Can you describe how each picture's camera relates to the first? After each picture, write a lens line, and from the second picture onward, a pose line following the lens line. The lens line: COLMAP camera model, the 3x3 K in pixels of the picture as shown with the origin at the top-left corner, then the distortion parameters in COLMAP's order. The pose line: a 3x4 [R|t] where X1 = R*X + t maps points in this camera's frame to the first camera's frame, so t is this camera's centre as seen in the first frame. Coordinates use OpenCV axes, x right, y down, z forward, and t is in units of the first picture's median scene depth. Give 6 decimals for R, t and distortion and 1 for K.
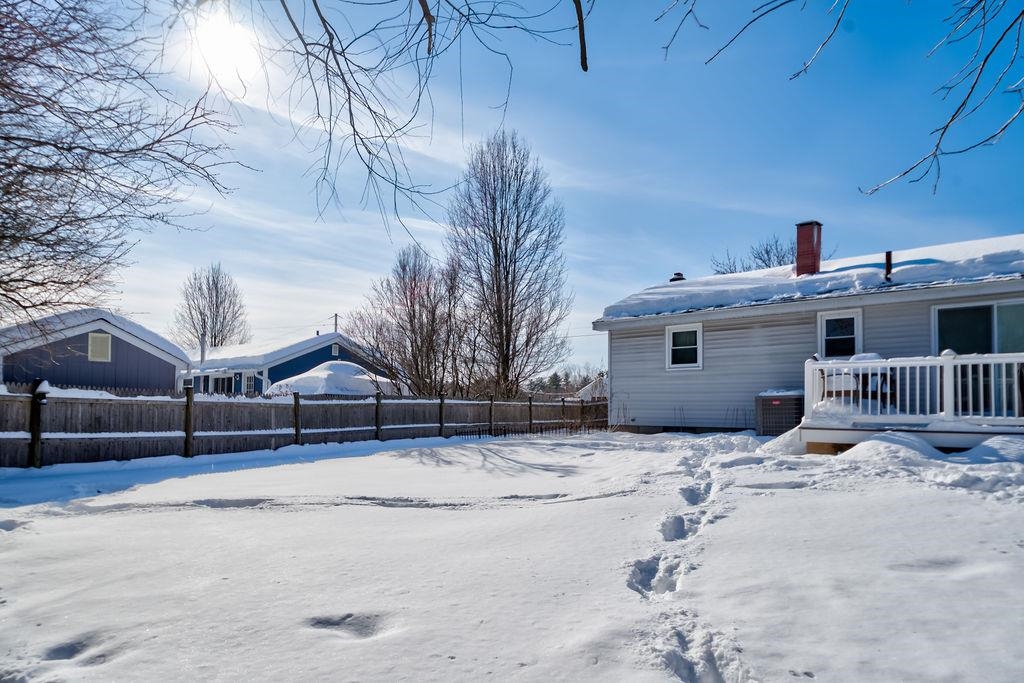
lens RADIAL K [[606.0, 0, 507.4], [0, 606.0, 406.8], [0, 0, 1]] dist [-0.008028, -0.000437]
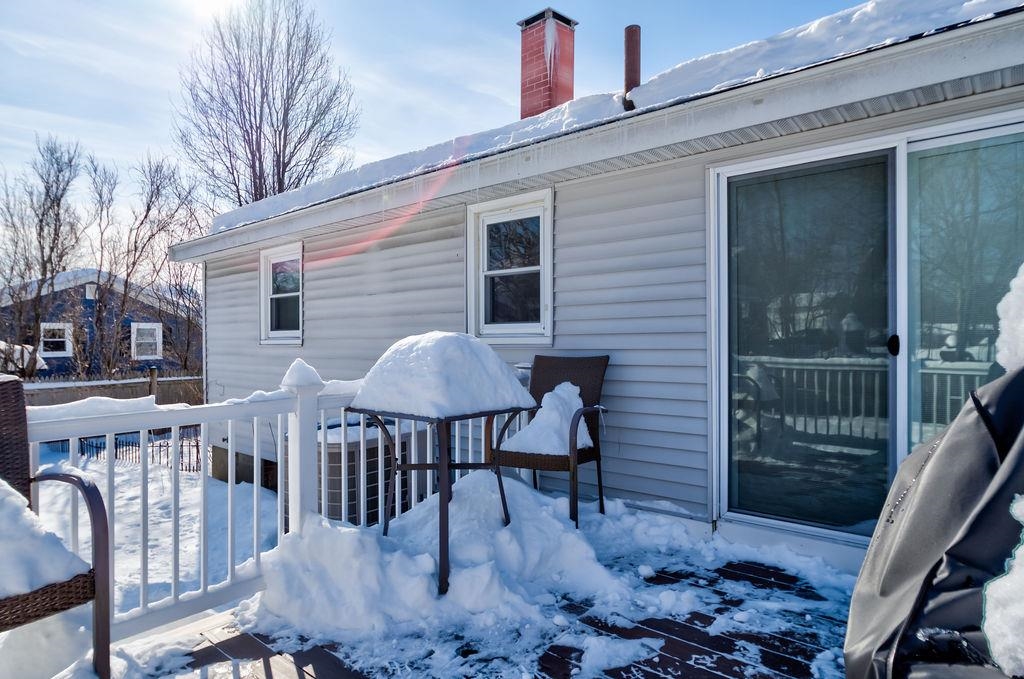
lens RADIAL K [[608.1, 0, 512.1], [0, 608.1, 352.4], [0, 0, 1]] dist [-0.001763, -0.000155]
pose [[0.999949, -0.005926, -0.008194, 0.543033], [0.006030, 0.999900, 0.012758, -0.068772], [0.008118, -0.012807, 0.999885, 0.617194]]
